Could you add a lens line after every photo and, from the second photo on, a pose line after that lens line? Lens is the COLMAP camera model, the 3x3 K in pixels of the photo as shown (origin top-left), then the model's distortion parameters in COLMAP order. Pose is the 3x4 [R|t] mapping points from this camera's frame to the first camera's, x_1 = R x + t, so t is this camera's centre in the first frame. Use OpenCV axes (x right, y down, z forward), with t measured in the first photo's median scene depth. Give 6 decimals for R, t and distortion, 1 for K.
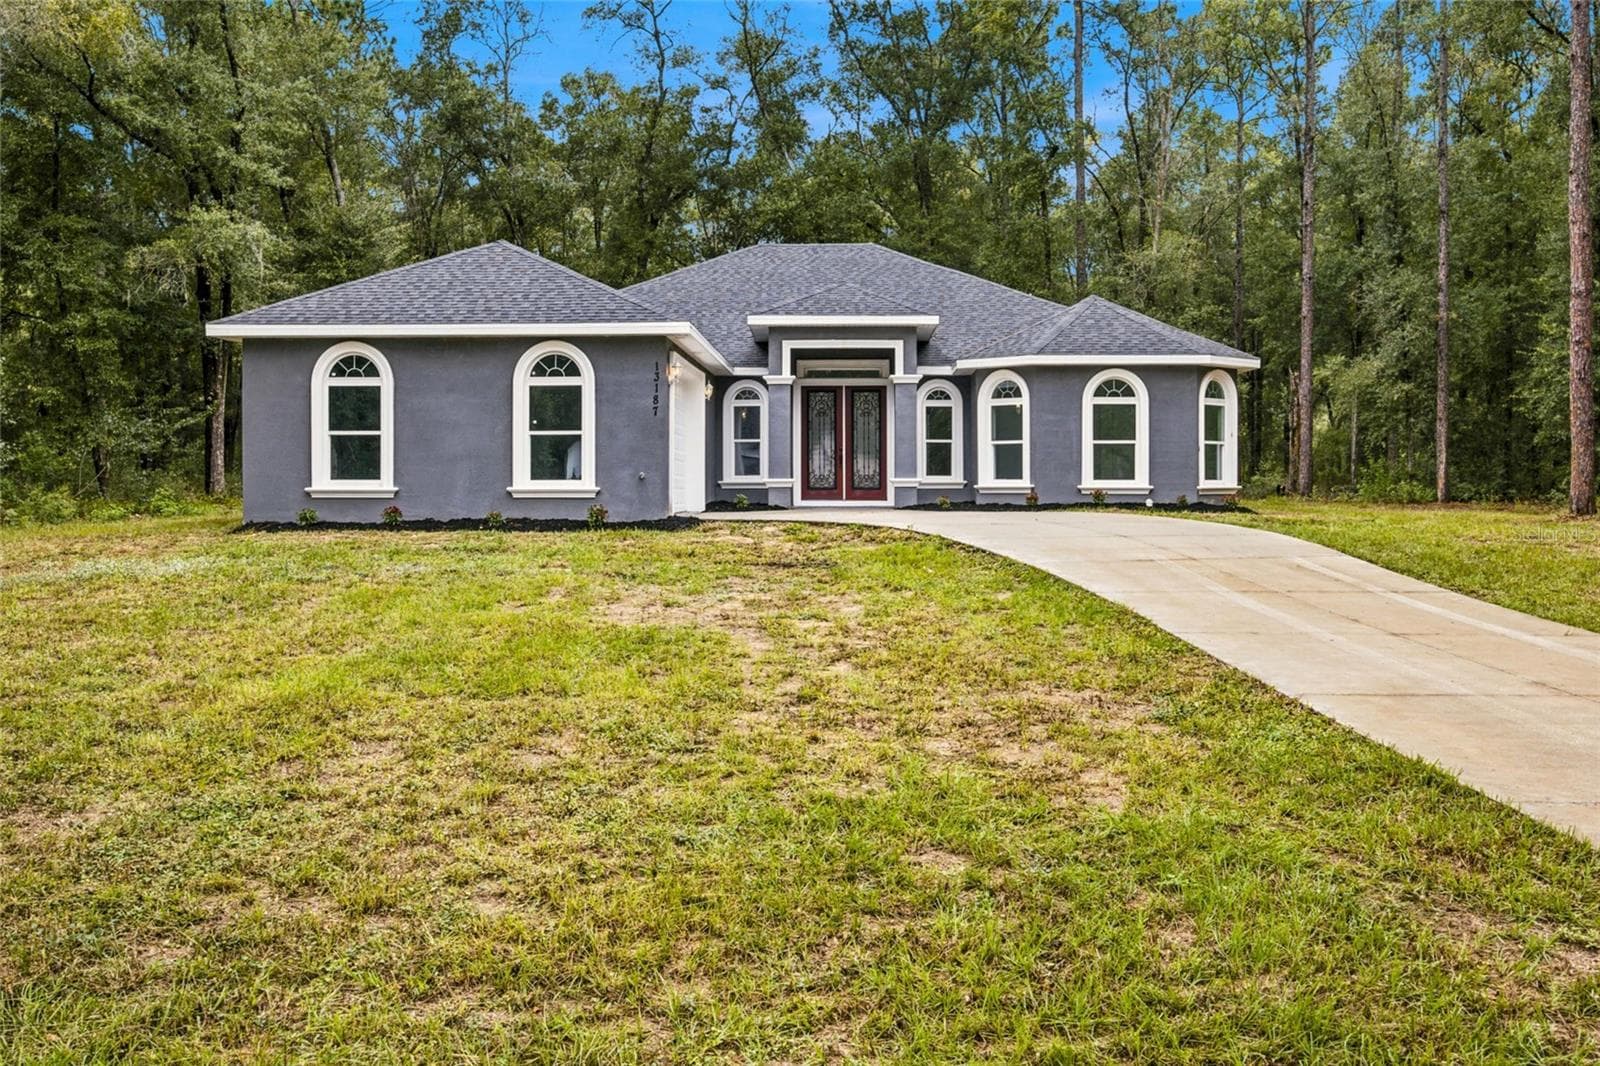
lens RADIAL K [[1617.5, 0, 800.0], [0, 1617.5, 533.0], [0, 0, 1]] dist [-0.013335, -0.000078]
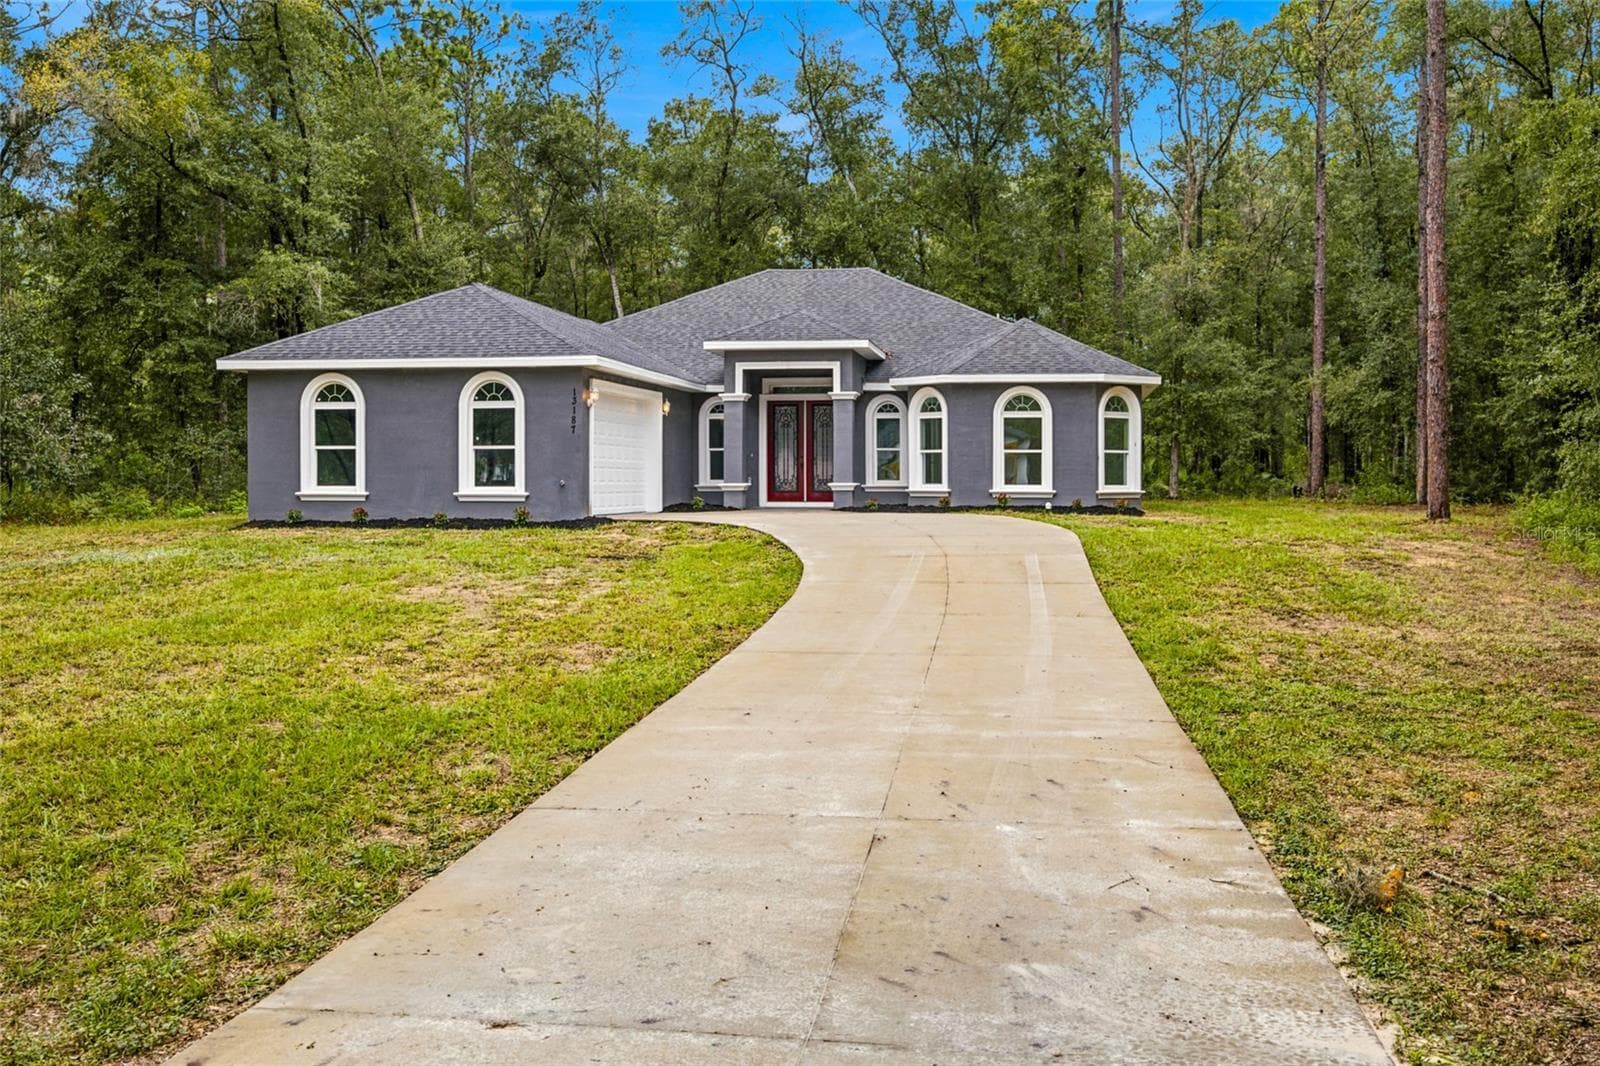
lens RADIAL K [[1617.5, 0, 800.0], [0, 1617.5, 533.0], [0, 0, 1]] dist [-0.013335, -0.000078]
pose [[0.992166, 0.005470, -0.124806, 0.177797], [-0.004975, 0.999978, 0.004280, -0.003436], [0.124827, -0.003625, 0.992172, -0.132012]]
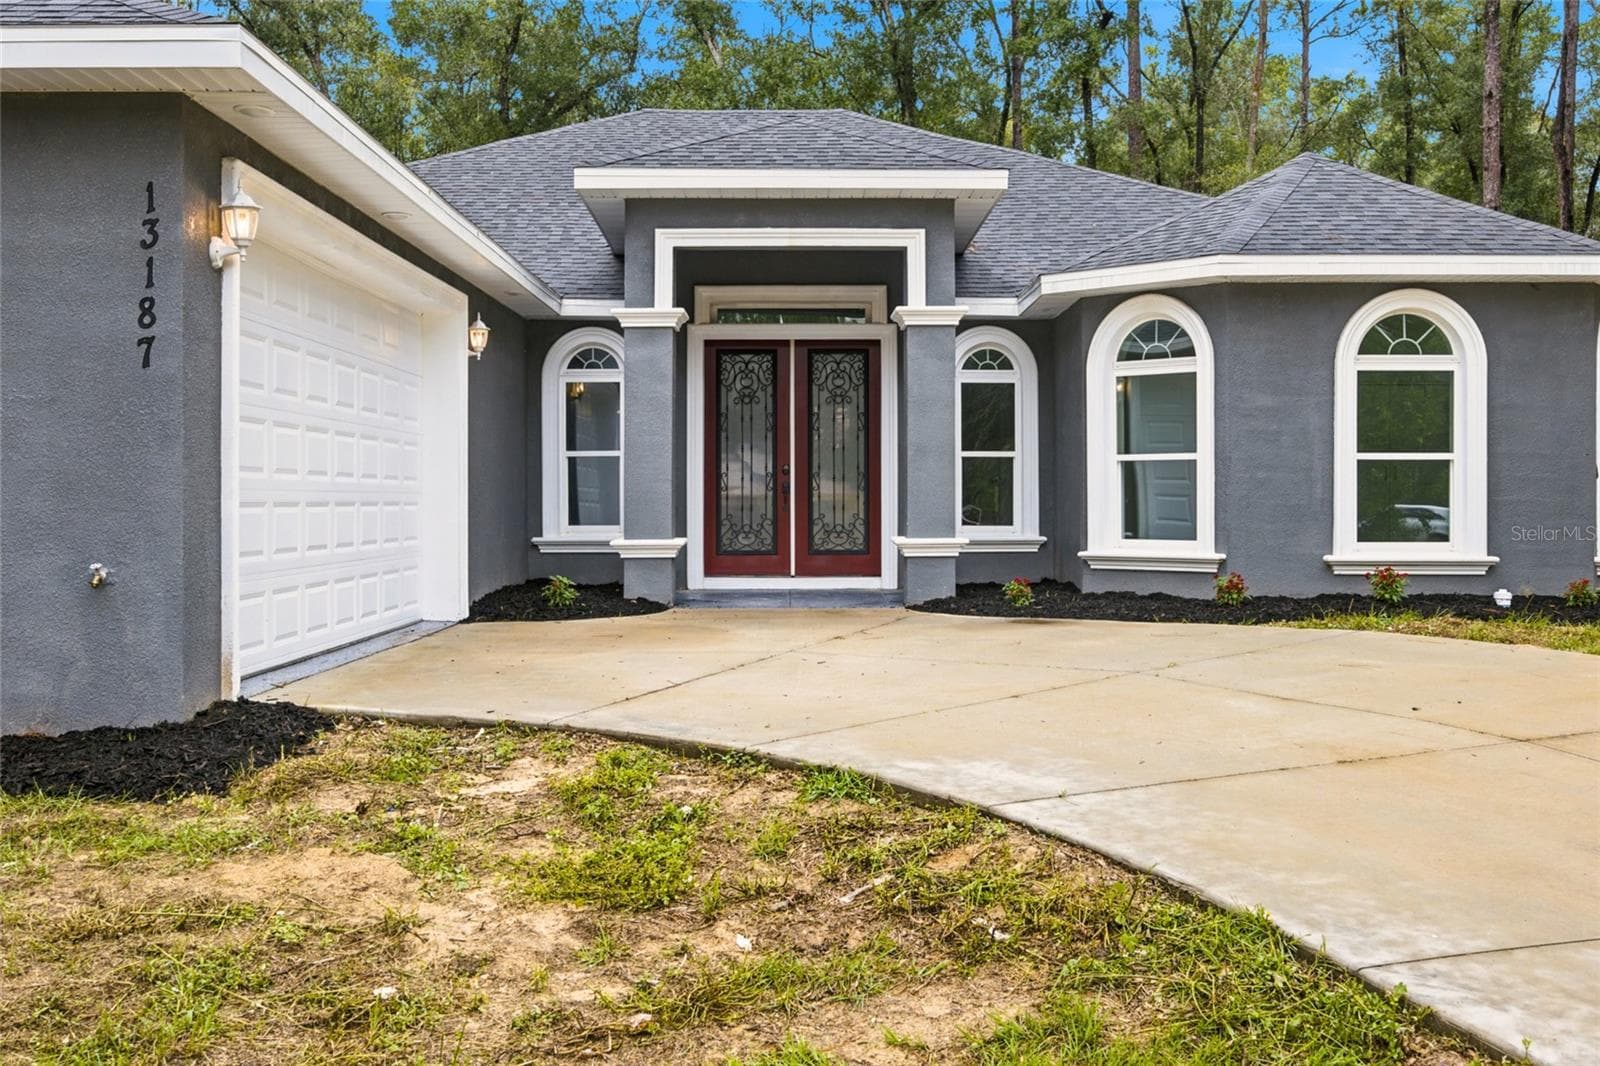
lens RADIAL K [[1617.5, 0, 800.0], [0, 1617.5, 533.0], [0, 0, 1]] dist [-0.013335, -0.000078]
pose [[0.999475, -0.001165, 0.032373, 0.014565], [0.001426, 0.999967, -0.008028, -0.031488], [-0.032363, 0.008070, 0.999444, 0.552633]]
